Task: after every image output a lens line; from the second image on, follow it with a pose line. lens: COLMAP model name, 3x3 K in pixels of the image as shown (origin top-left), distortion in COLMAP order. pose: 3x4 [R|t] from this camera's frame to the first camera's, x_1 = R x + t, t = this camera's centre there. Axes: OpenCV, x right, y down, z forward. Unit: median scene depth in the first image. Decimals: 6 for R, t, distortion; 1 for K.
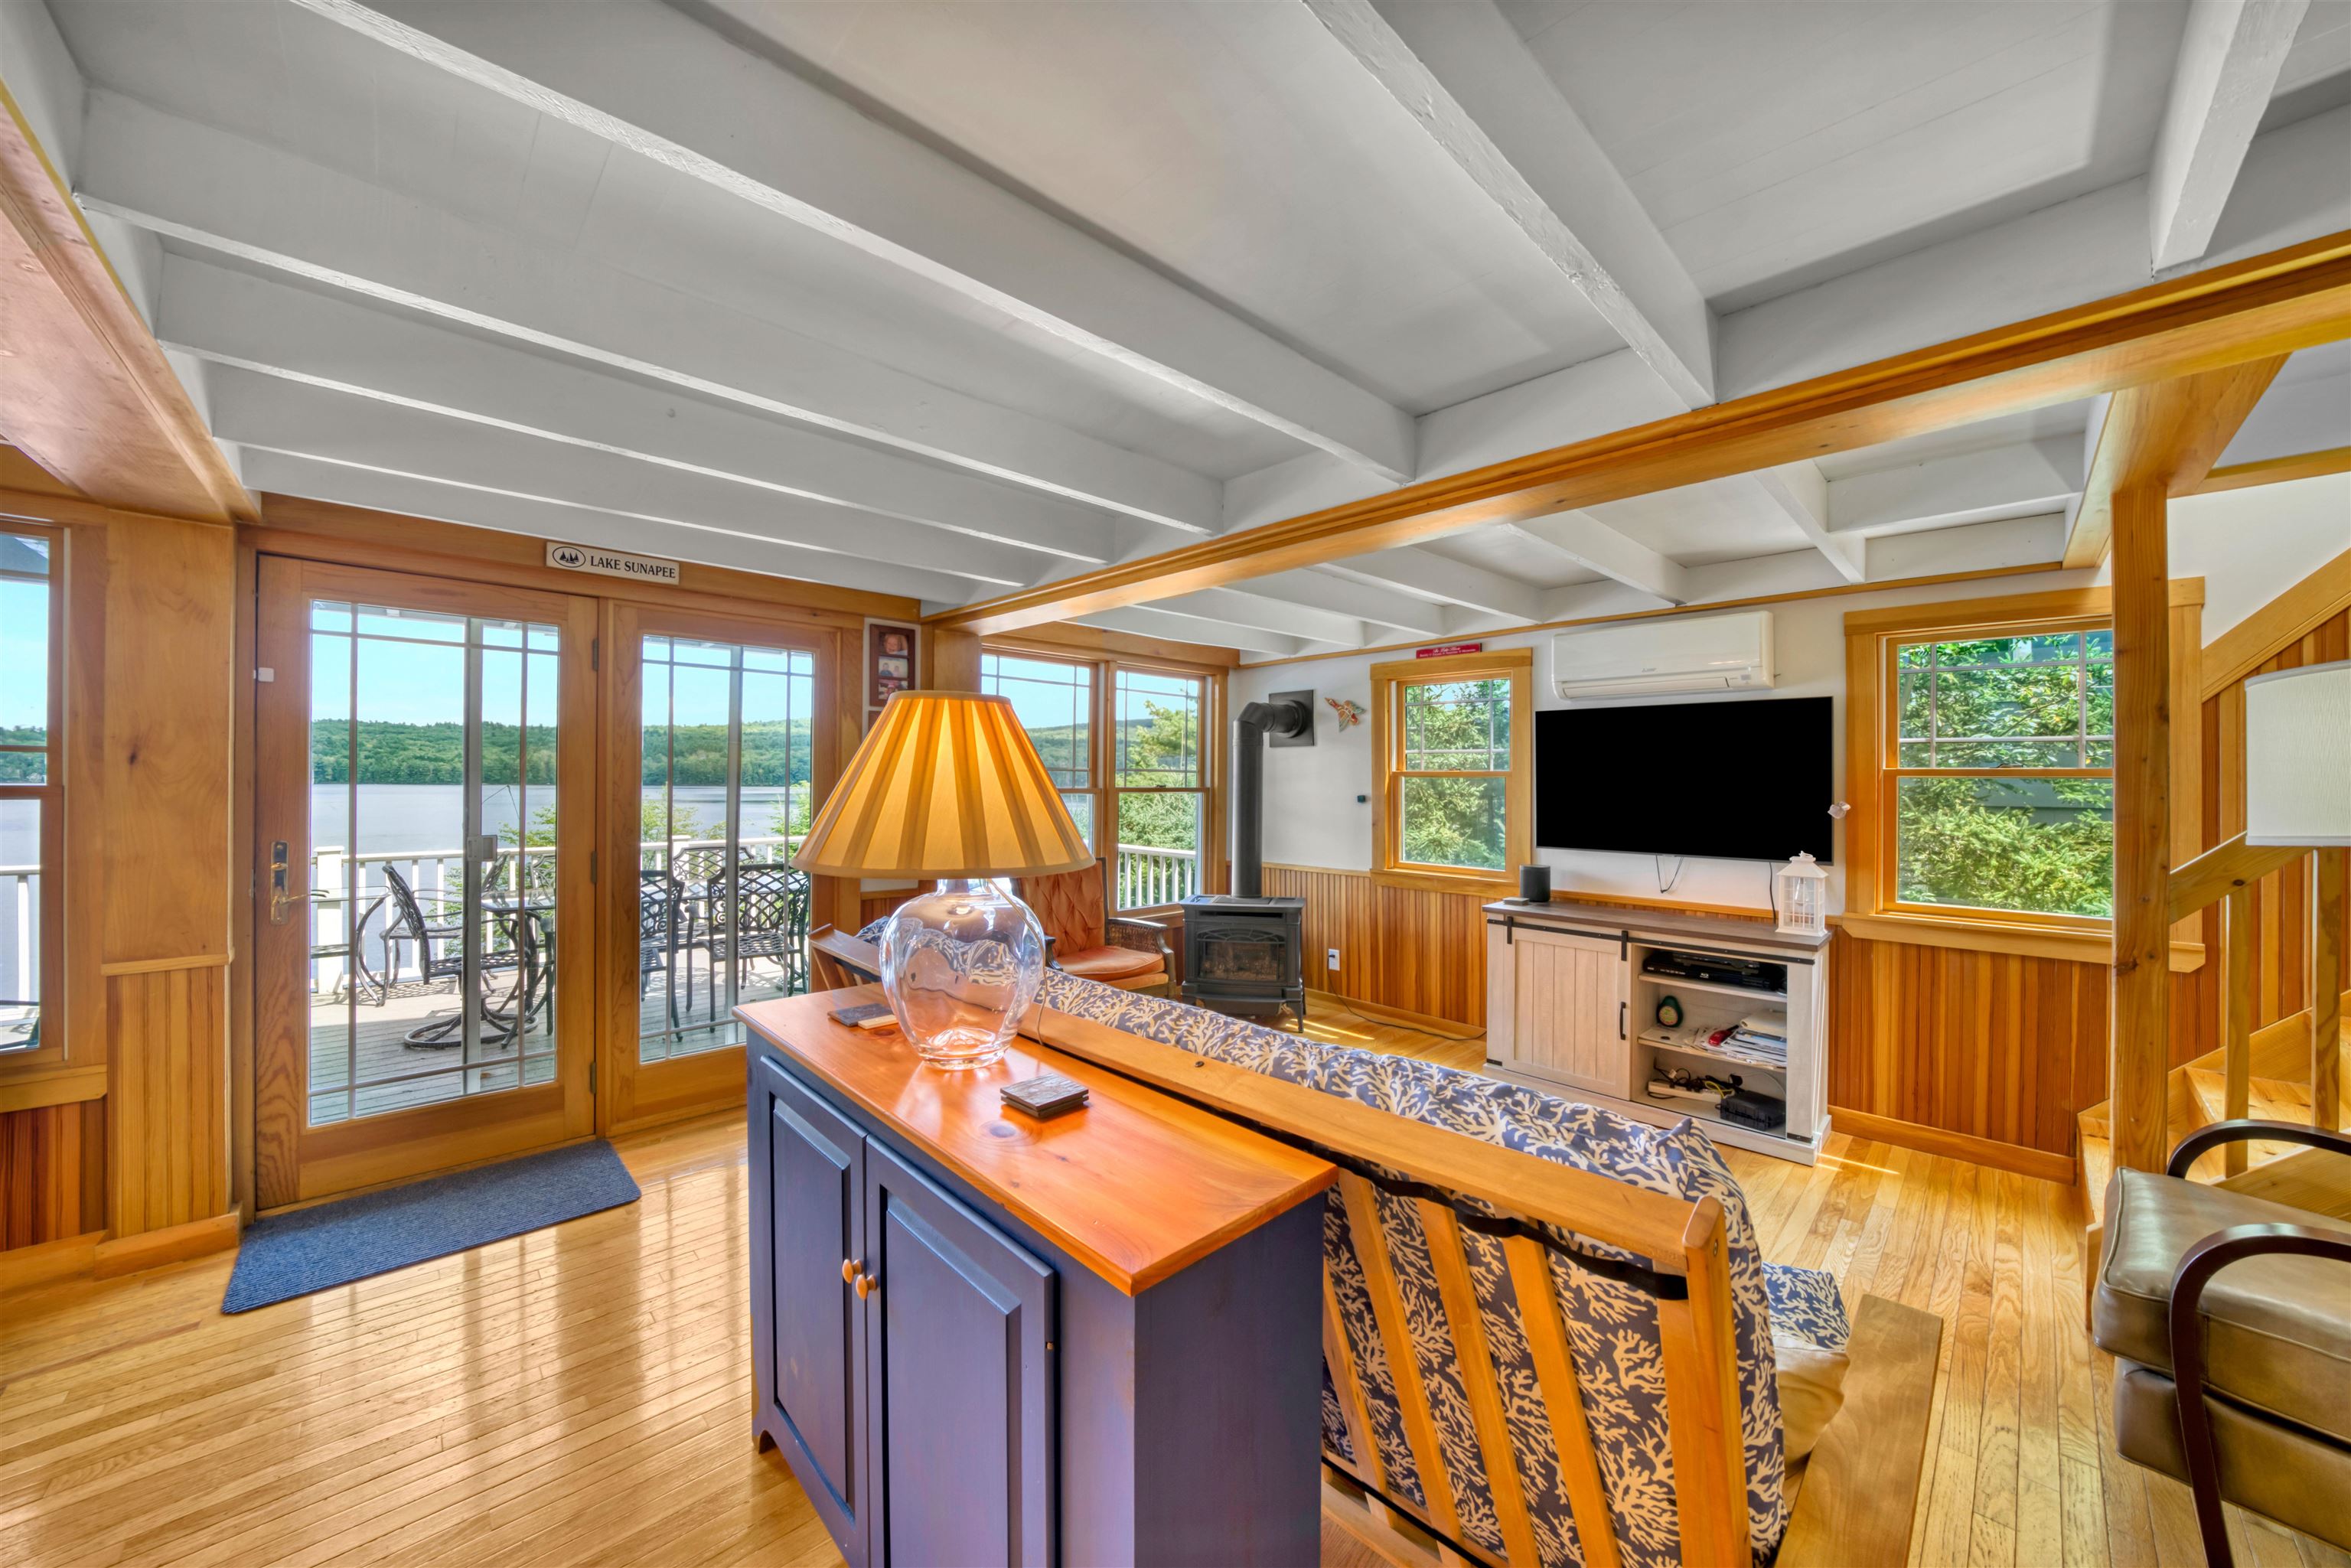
lens RADIAL K [[830.8, 0, 1171.6], [0, 830.8, 778.3], [0, 0, 1]] dist [-0.027047, 0.002613]
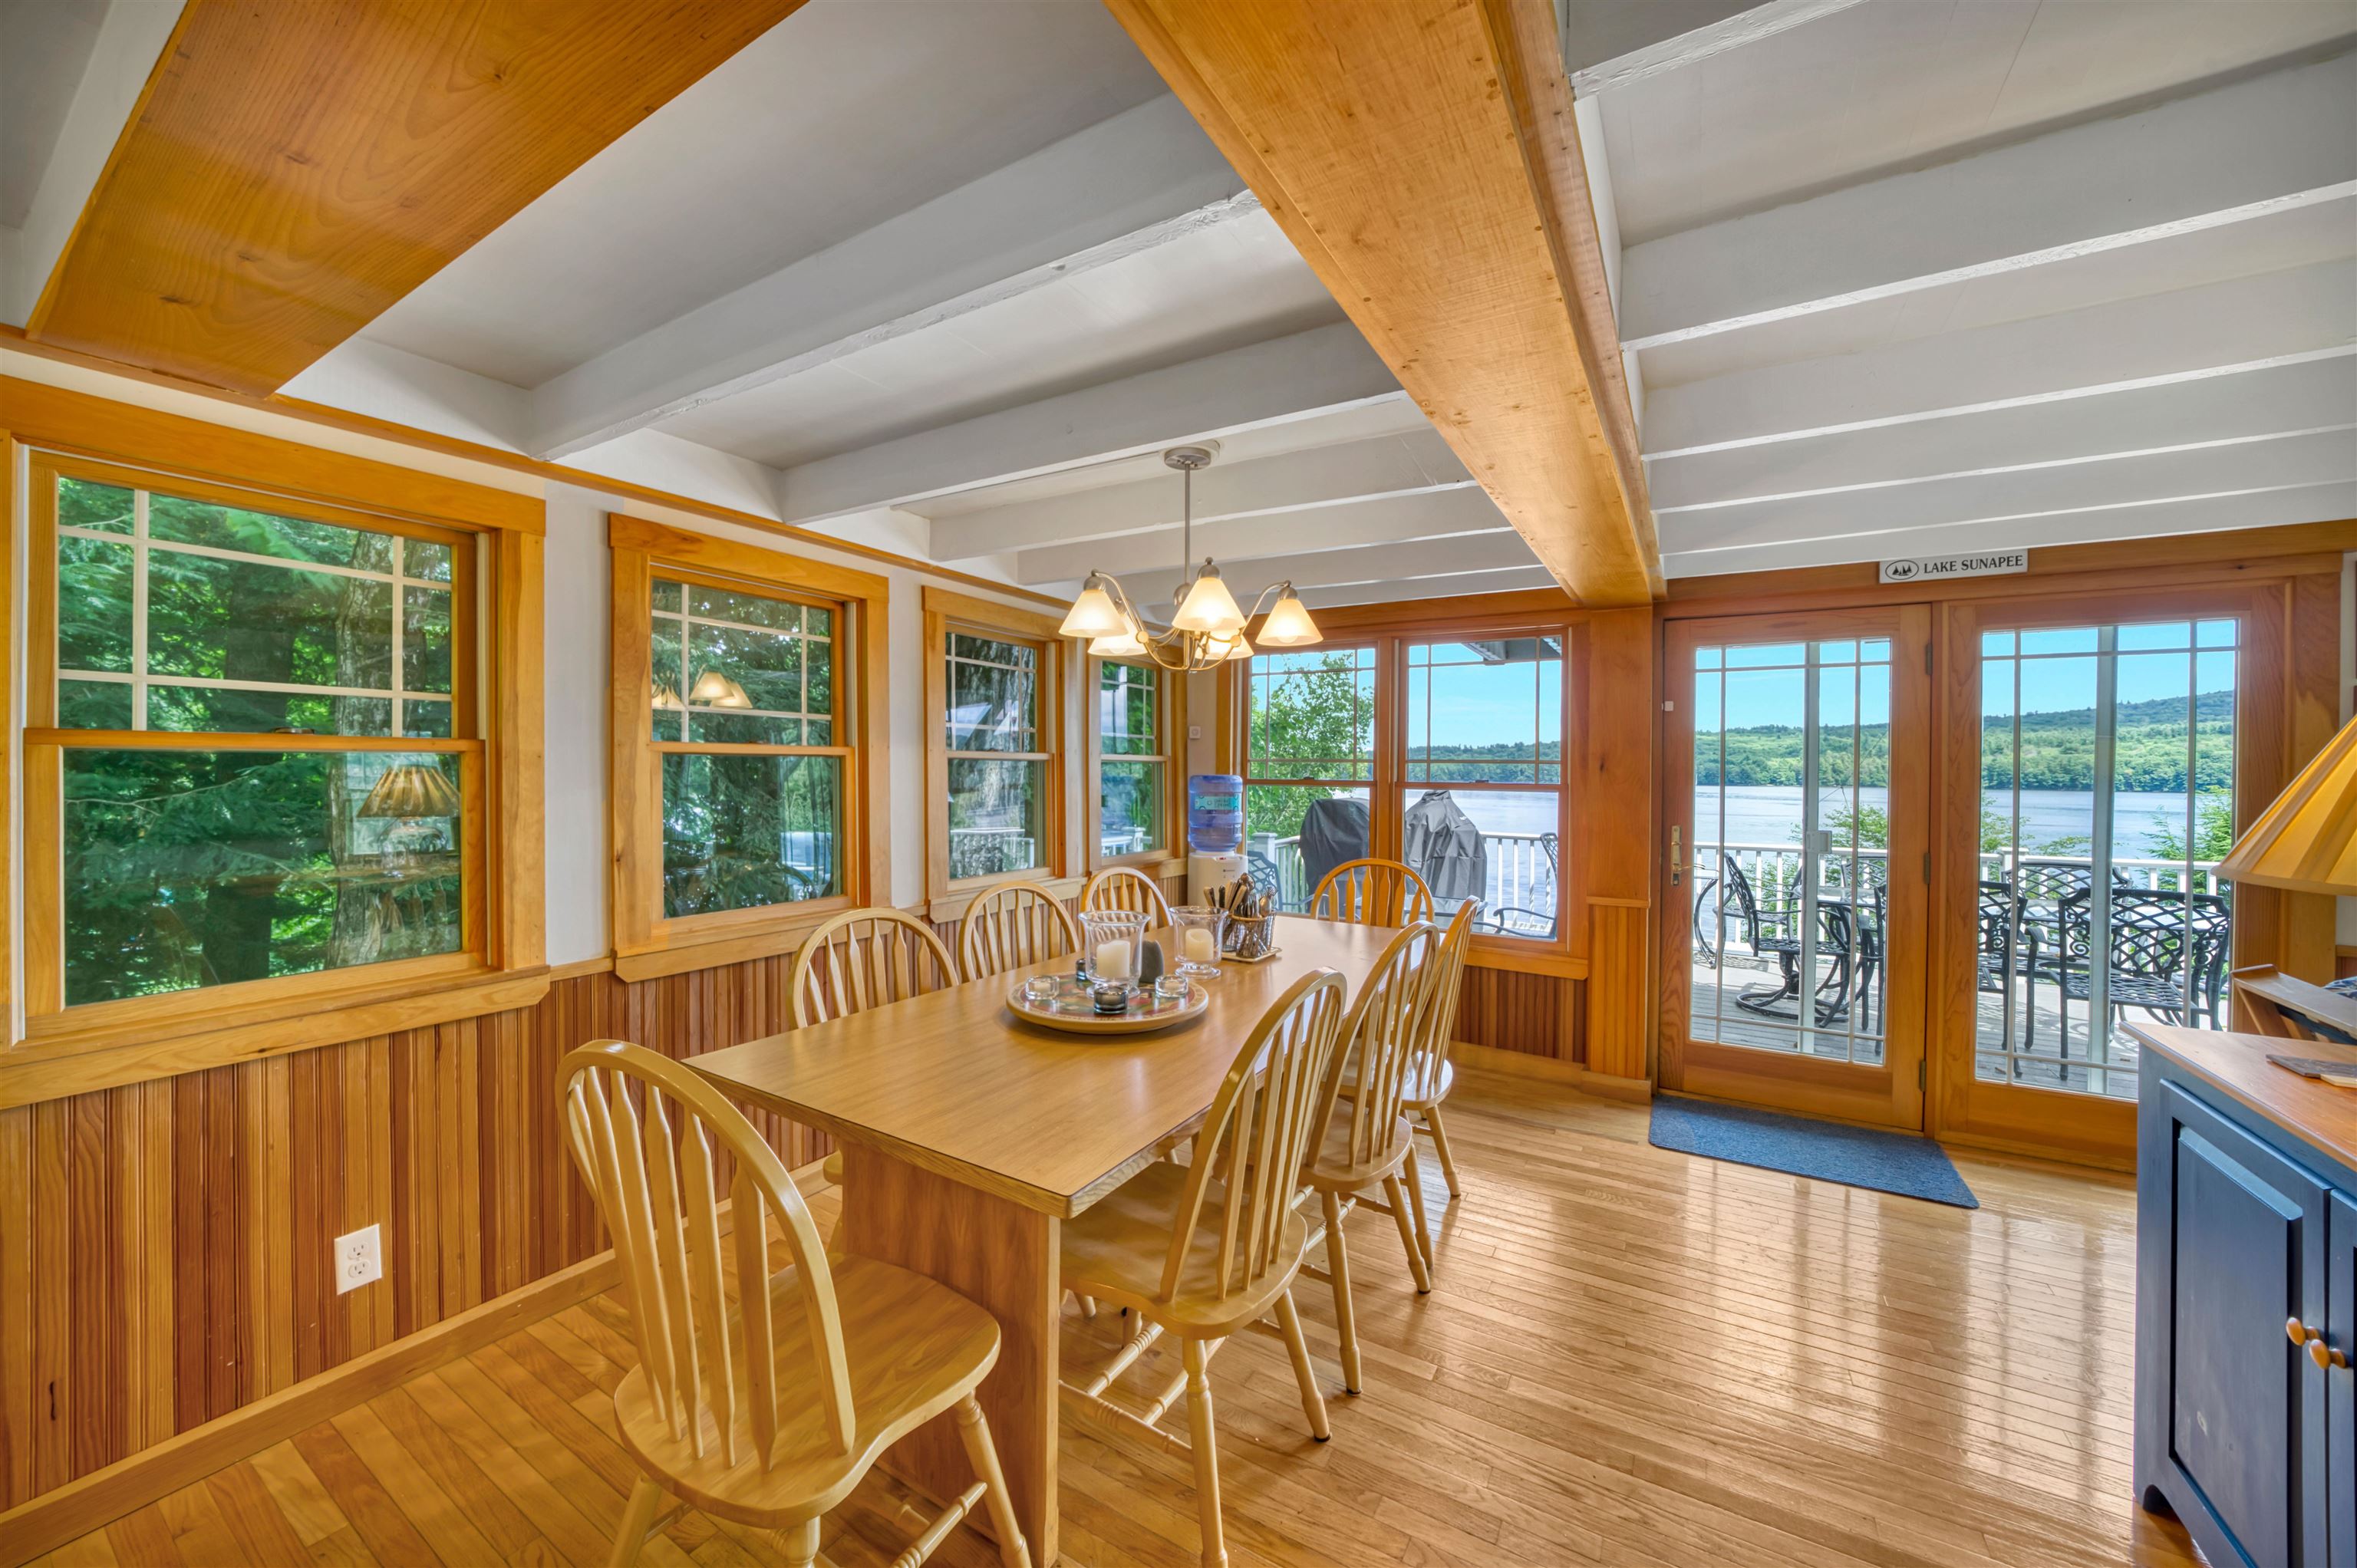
lens RADIAL K [[862.2, 0, 1166.9], [0, 862.2, 766.6], [0, 0, 1]] dist [-0.022351, 0.002255]
pose [[0.253993, -0.009009, -0.967164, 0.070443], [-0.005561, 0.999926, -0.010774, -0.000961], [0.967190, 0.008115, 0.253924, -0.174003]]
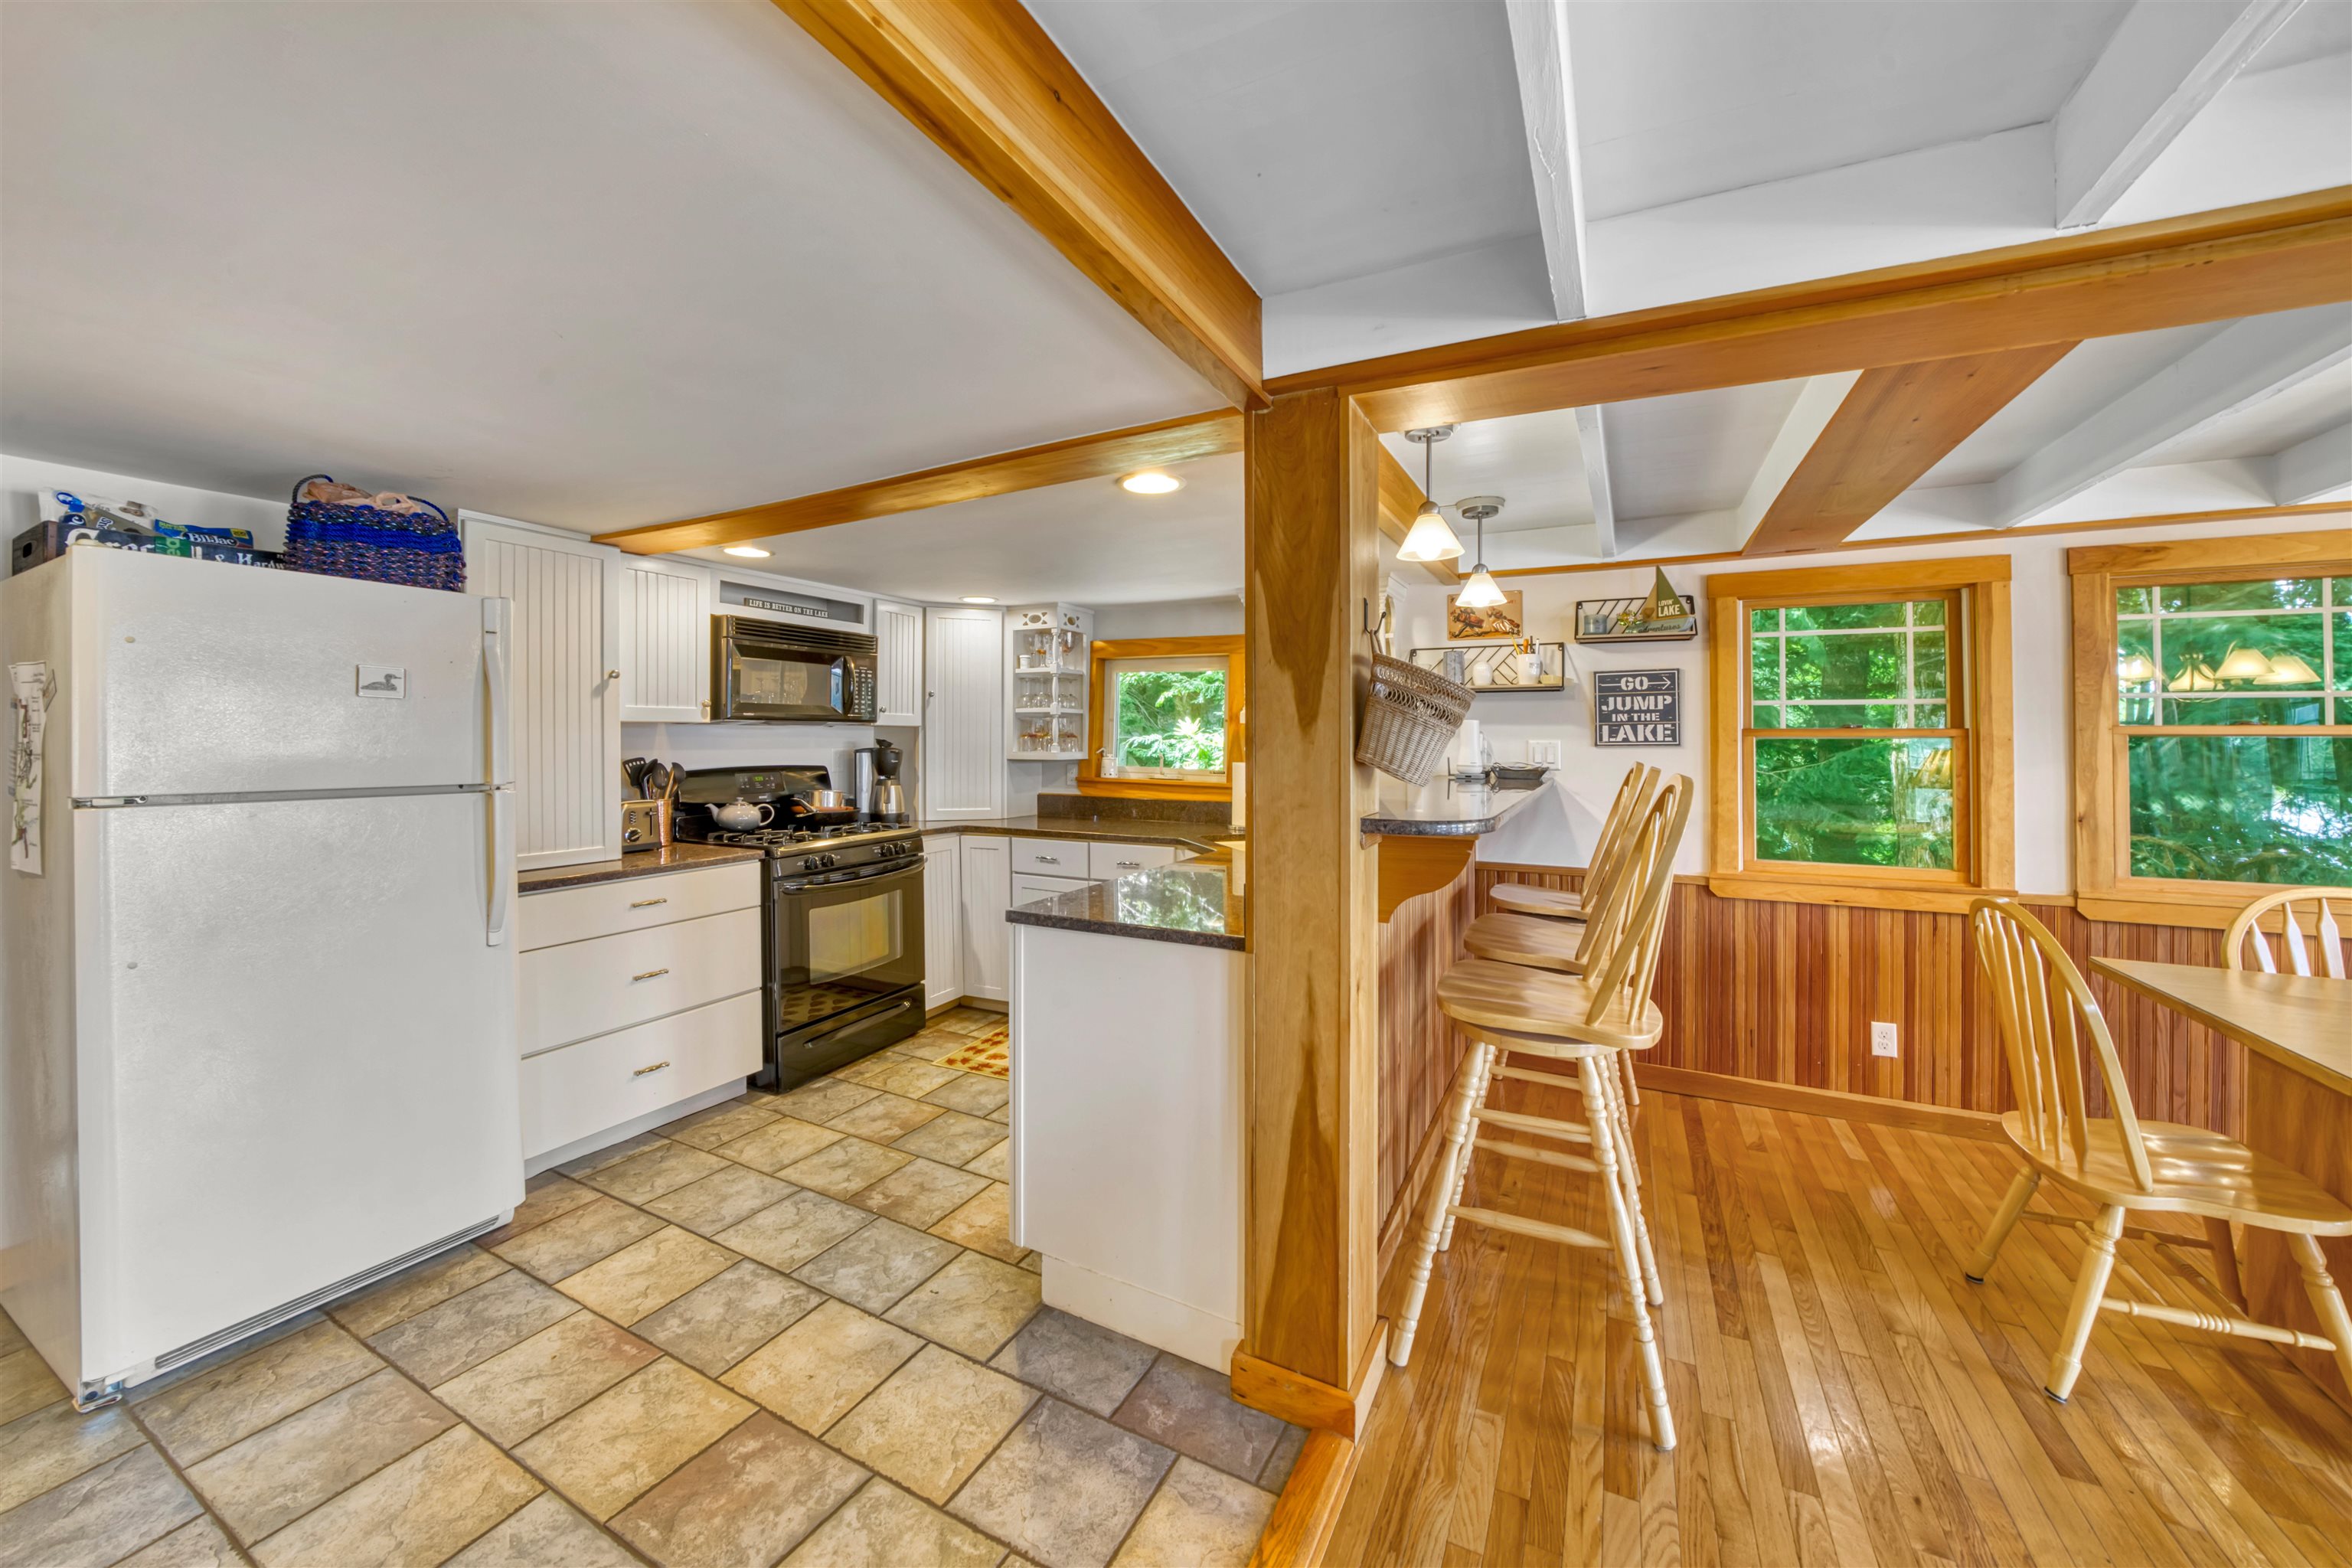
lens RADIAL K [[831.1, 0, 1166.3], [0, 831.1, 738.8], [0, 0, 1]] dist [-0.027047, 0.002613]
pose [[-0.943050, -0.012868, -0.332401, 0.490348], [-0.010758, 0.999909, -0.008188, 0.002600], [0.332476, -0.004146, -0.943102, 0.062483]]
